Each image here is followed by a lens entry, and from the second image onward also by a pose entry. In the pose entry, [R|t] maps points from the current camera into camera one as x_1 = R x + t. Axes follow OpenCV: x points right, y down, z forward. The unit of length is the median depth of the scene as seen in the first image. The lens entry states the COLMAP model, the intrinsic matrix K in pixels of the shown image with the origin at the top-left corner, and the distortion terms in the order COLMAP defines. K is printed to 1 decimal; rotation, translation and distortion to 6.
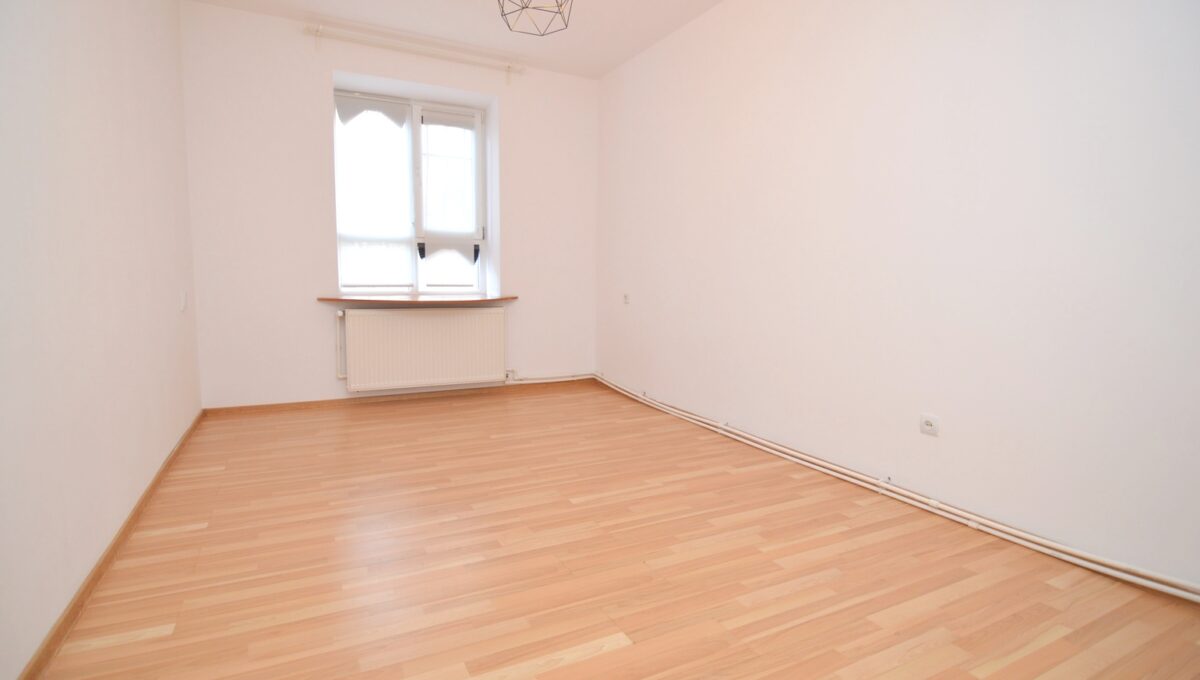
lens RADIAL K [[588.1, 0, 597.0], [0, 588.1, 339.5], [0, 0, 1]] dist [-0.006336, -0.009954]
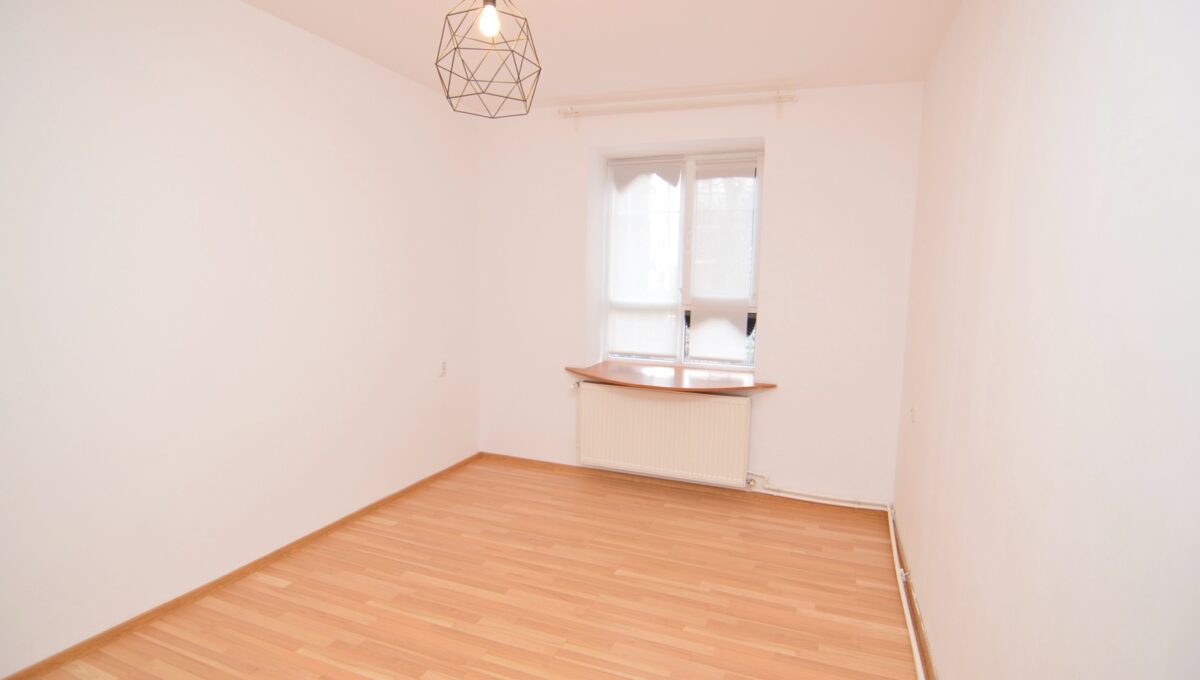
lens RADIAL K [[588.1, 0, 591.6], [0, 588.1, 341.0], [0, 0, 1]] dist [-0.006336, -0.009954]
pose [[0.655601, 0.085896, -0.750206, 0.308348], [-0.093572, 0.995093, 0.032162, -0.143508], [0.749288, 0.049113, 0.660421, 0.316505]]
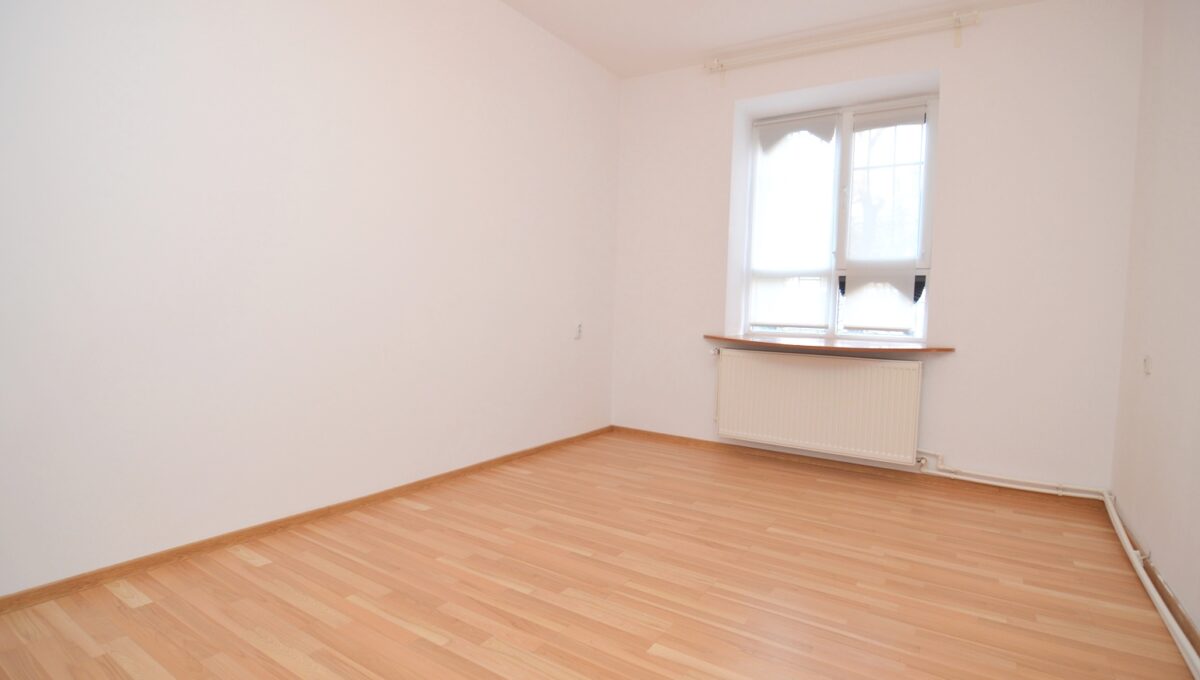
lens RADIAL K [[588.1, 0, 589.4], [0, 588.1, 343.1], [0, 0, 1]] dist [-0.006336, -0.009954]
pose [[0.486994, 0.057890, -0.871485, 0.269222], [-0.115666, 0.993287, 0.001346, -0.033578], [0.865713, 0.100146, 0.490421, 0.322905]]
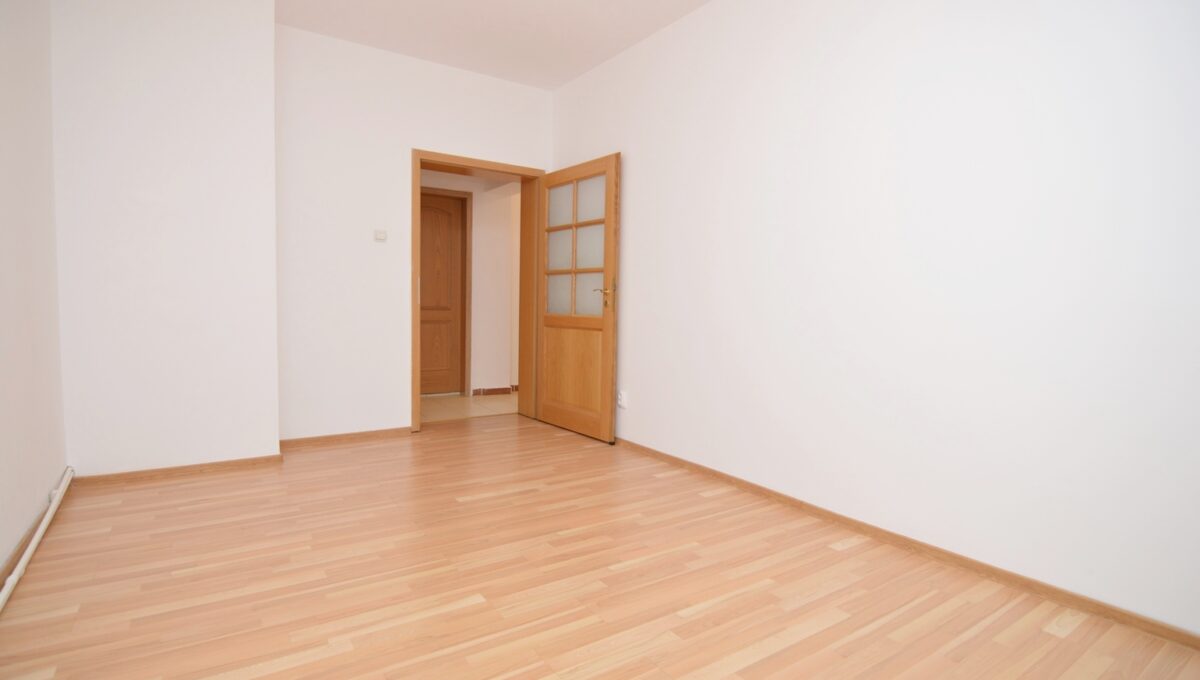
lens RADIAL K [[588.1, 0, 601.9], [0, 588.1, 350.1], [0, 0, 1]] dist [-0.006336, -0.009954]
pose [[-0.991017, -0.025537, -0.131276, -0.049619], [-0.049183, 0.982403, 0.180180, -0.104354], [0.124364, 0.185018, -0.974834, 0.951985]]
